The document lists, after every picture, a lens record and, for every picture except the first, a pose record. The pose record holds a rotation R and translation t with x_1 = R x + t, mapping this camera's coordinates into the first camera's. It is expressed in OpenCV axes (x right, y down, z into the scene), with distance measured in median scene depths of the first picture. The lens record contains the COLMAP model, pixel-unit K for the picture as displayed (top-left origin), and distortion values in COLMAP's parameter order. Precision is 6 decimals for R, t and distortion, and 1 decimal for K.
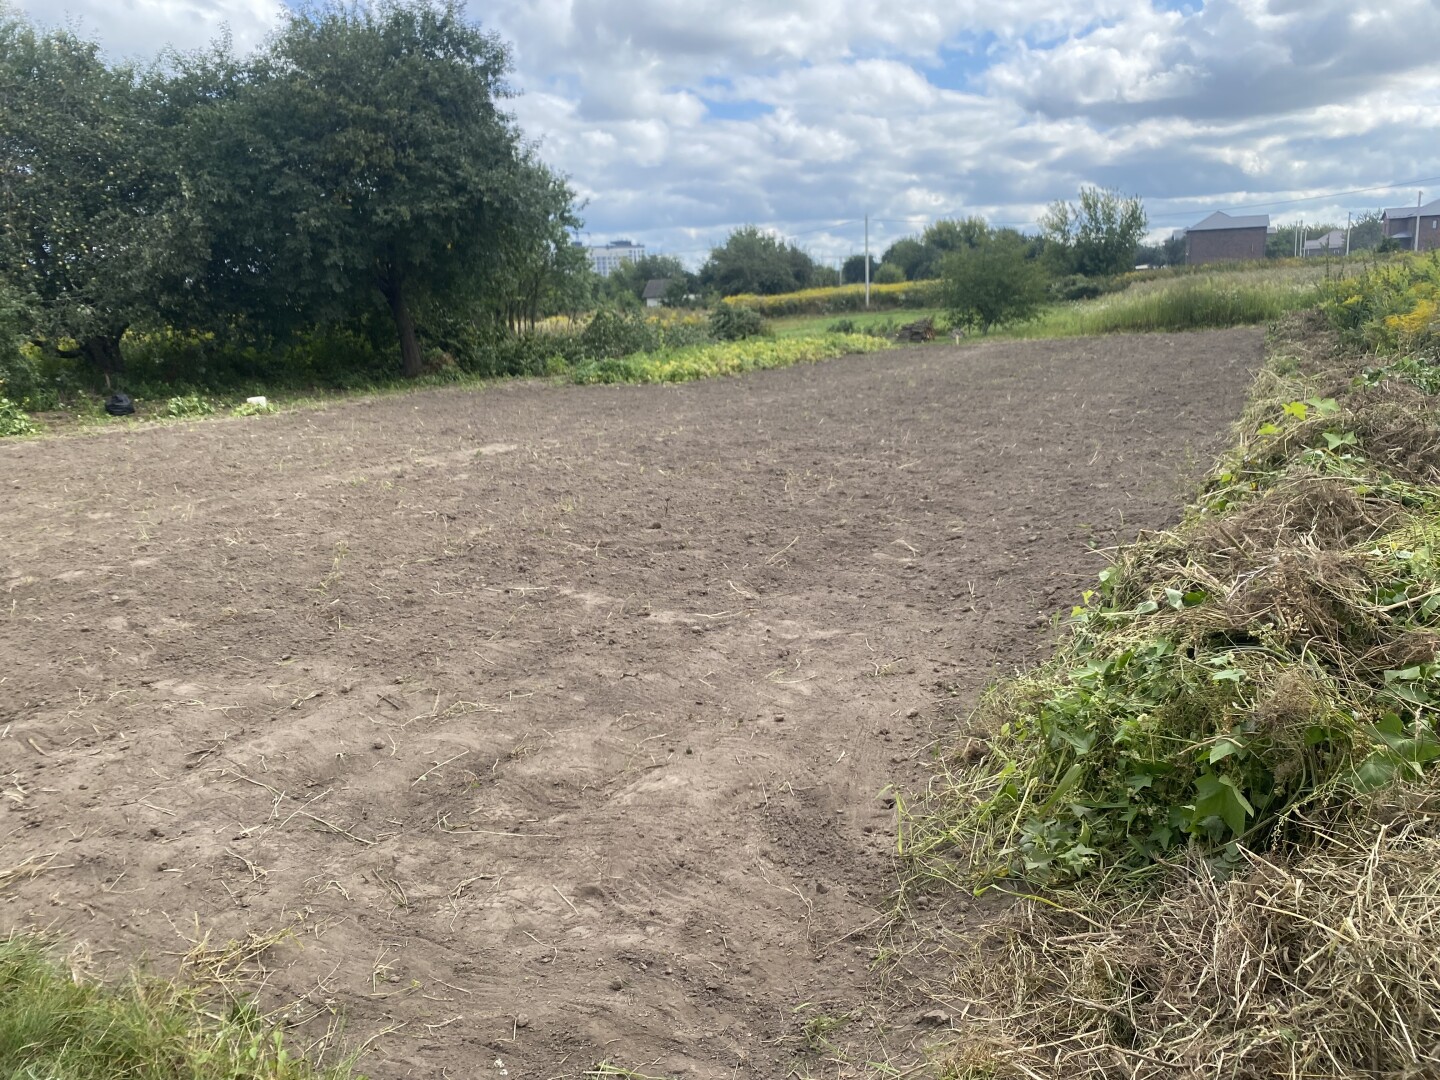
lens RADIAL K [[1063.5, 0, 718.5], [0, 1063.5, 522.1], [0, 0, 1]] dist [0.035723, -0.041438]
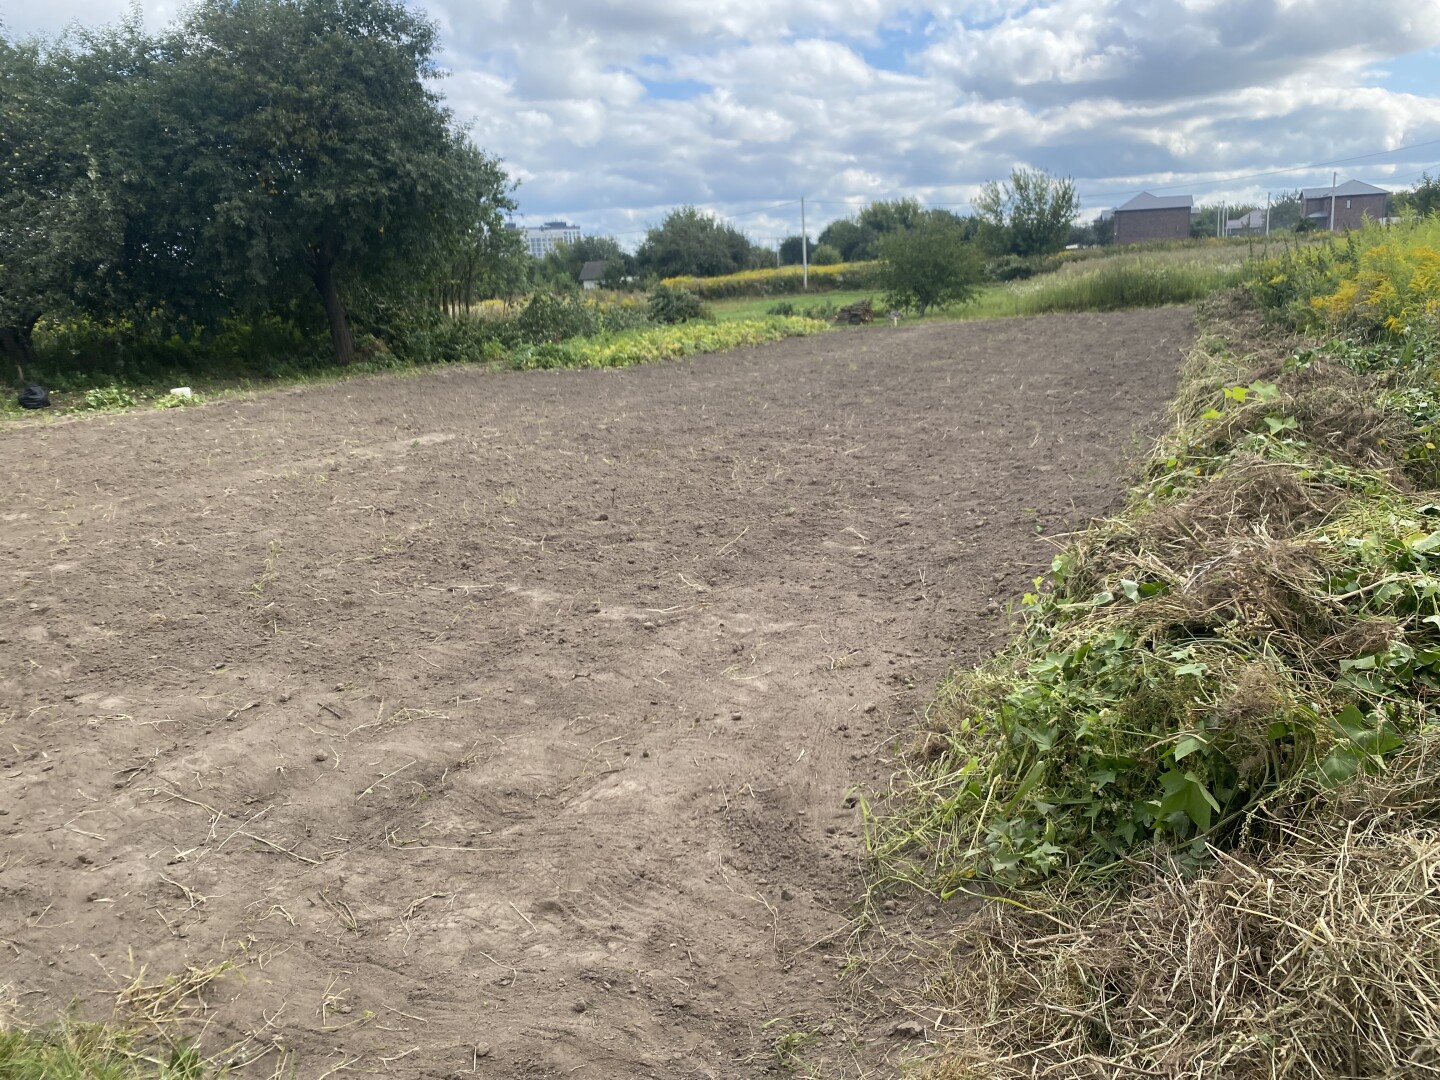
lens RADIAL K [[1063.5, 0, 722.9], [0, 1063.5, 523.7], [0, 0, 1]] dist [0.035723, -0.041438]
pose [[0.998102, -0.019252, 0.058496, -0.004924], [0.018196, 0.999663, 0.018536, -0.006824], [-0.058833, -0.017436, 0.998116, 0.011683]]
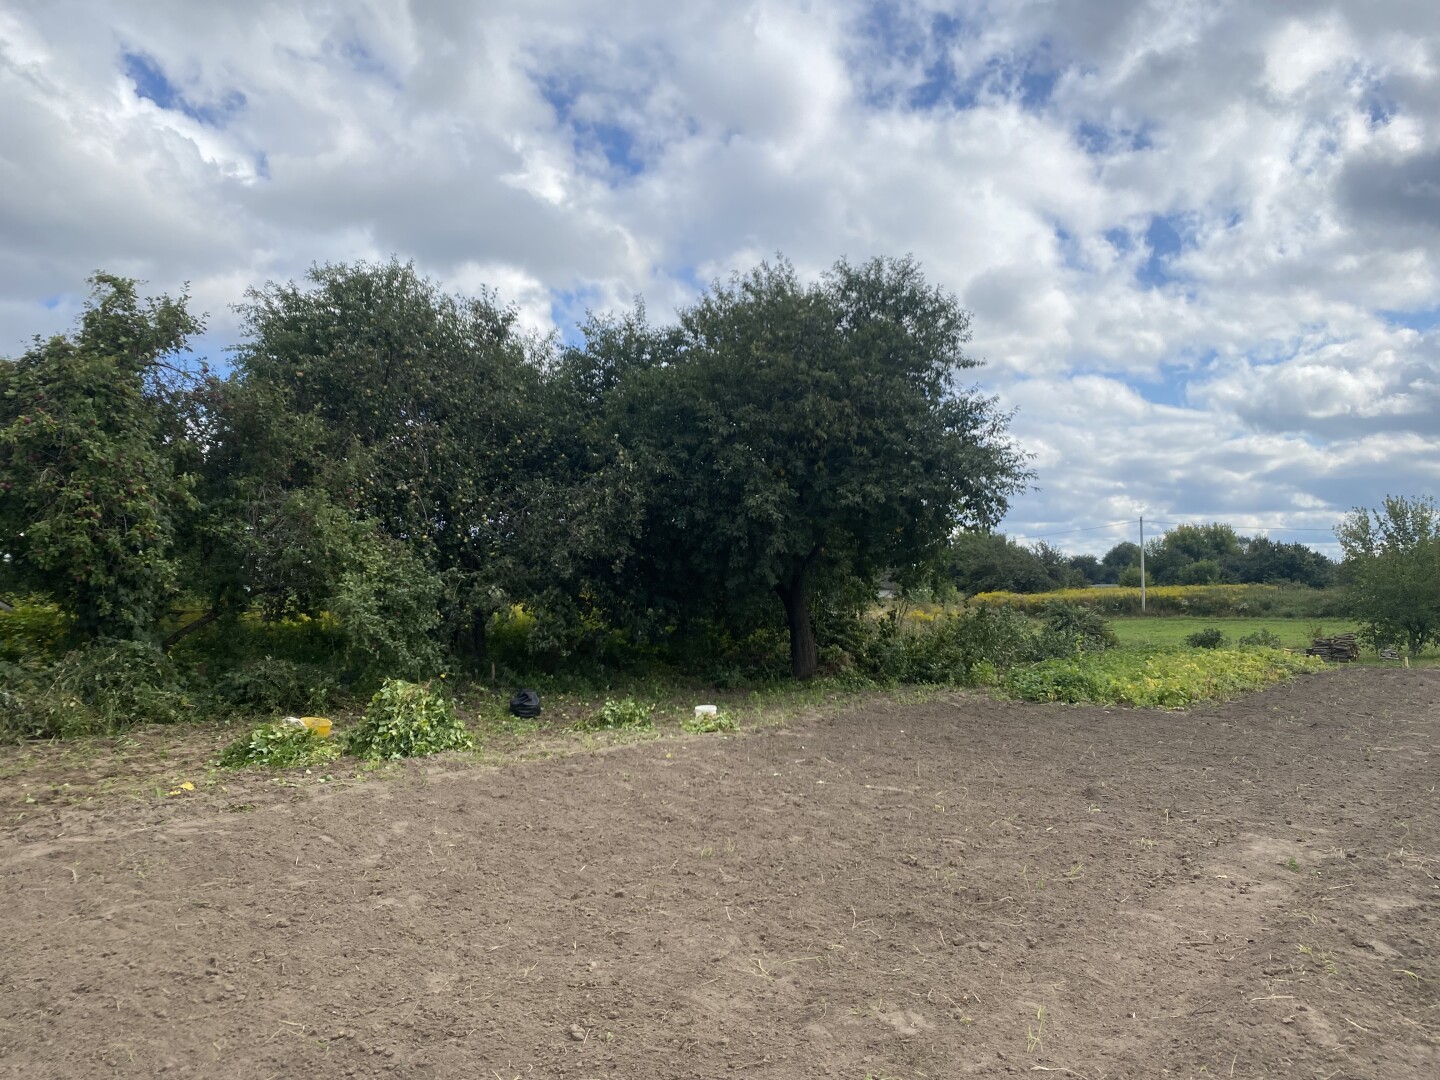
lens RADIAL K [[1063.5, 0, 759.7], [0, 1063.5, 535.2], [0, 0, 1]] dist [0.035723, -0.041438]
pose [[0.988571, 0.033639, -0.146955, -0.545883], [-0.069999, 0.965761, -0.249812, -0.088200], [0.133520, 0.257243, 0.957078, 0.434759]]
